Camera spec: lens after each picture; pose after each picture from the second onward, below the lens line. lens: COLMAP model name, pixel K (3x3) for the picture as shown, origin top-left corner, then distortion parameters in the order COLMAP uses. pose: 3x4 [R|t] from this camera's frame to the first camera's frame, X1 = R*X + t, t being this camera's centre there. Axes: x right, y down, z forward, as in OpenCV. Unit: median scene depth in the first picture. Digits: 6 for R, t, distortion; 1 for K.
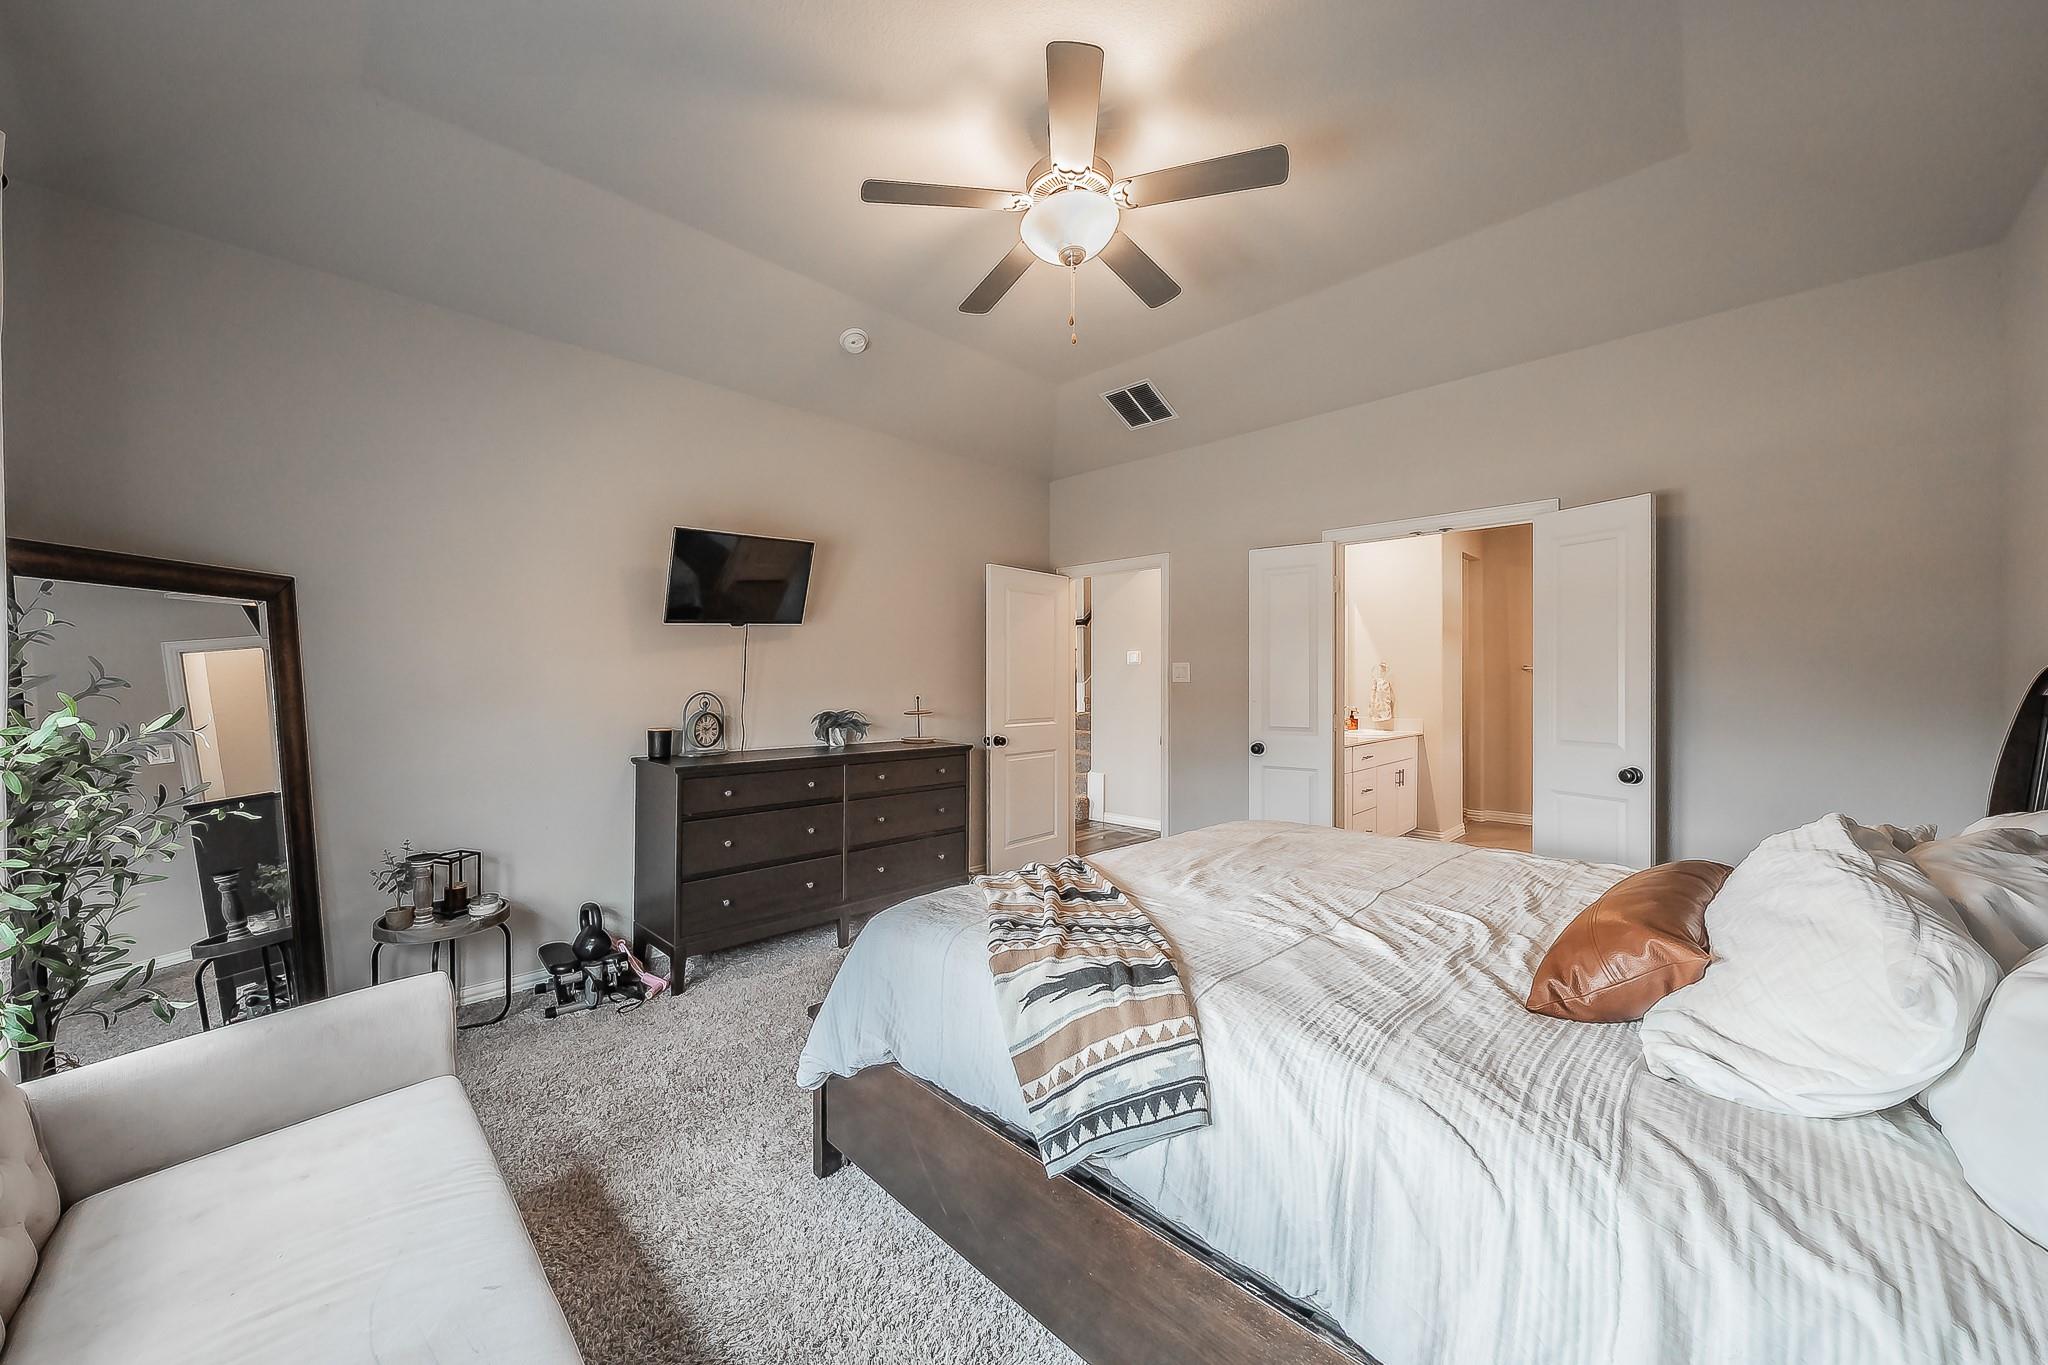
lens RADIAL K [[748.6, 0, 1024.0], [0, 748.6, 682.5], [0, 0, 1]] dist [-0.000631, -0.000058]
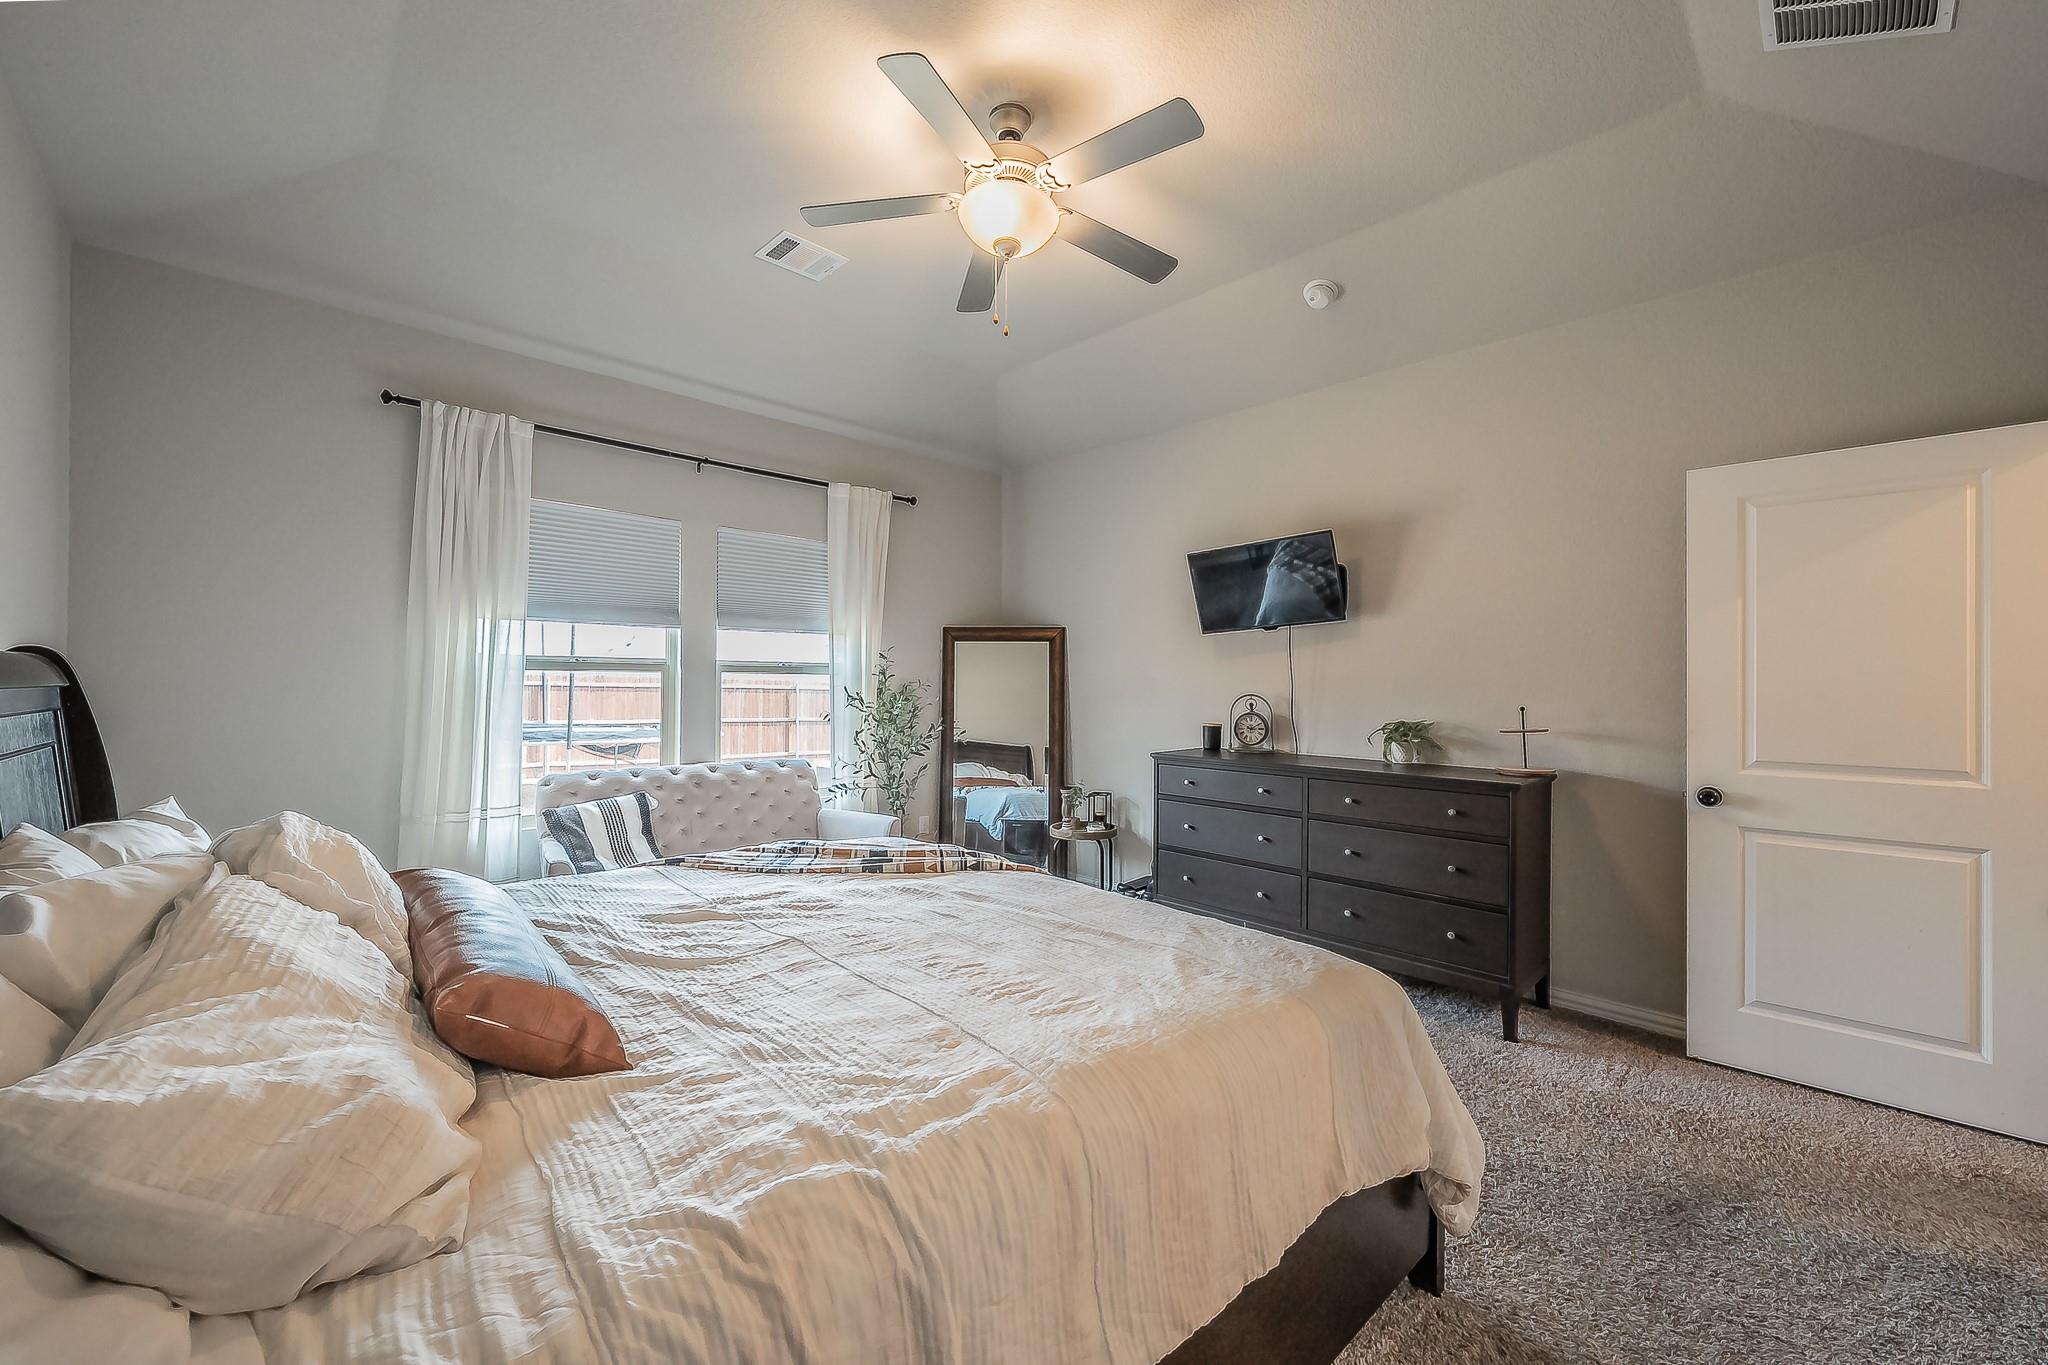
lens RADIAL K [[789.5, 0, 1024.0], [0, 789.5, 682.5], [0, 0, 1]] dist [-0.000222, -0.000029]
pose [[-0.019262, -0.000845, -0.999814, 0.707004], [-0.004513, 0.999990, -0.000758, -0.001690], [0.999804, 0.004498, -0.019265, 0.674886]]
